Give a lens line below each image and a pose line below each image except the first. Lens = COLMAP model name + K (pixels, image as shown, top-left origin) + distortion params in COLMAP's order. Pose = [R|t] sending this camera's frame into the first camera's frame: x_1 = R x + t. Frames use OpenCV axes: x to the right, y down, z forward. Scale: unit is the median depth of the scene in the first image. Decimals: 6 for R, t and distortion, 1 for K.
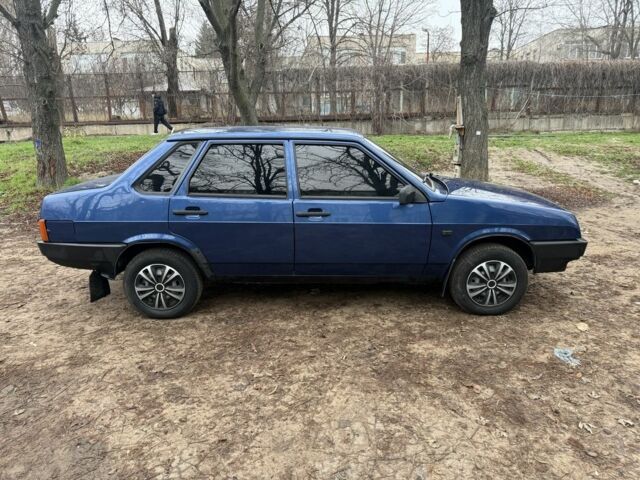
lens RADIAL K [[446.9, 0, 317.4], [0, 446.9, 238.2], [0, 0, 1]] dist [0.047097, -0.060724]
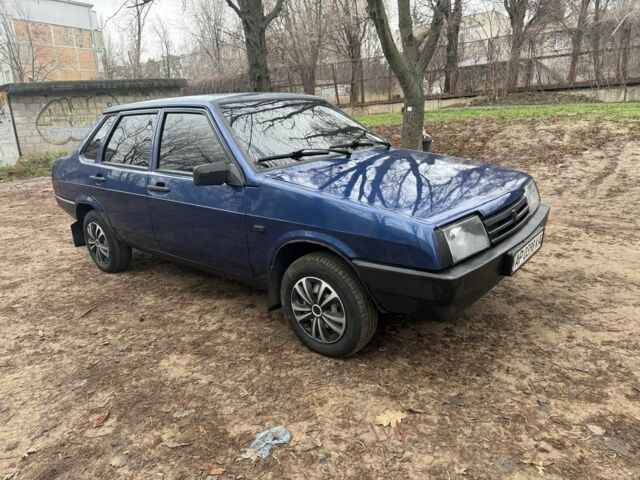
lens RADIAL K [[446.9, 0, 317.4], [0, 446.9, 238.2], [0, 0, 1]] dist [0.047097, -0.060724]
pose [[0.766547, 0.144537, -0.625711, 0.799941], [-0.114788, 0.989490, 0.087944, -0.069286], [0.631846, 0.004410, 0.775082, 0.464311]]
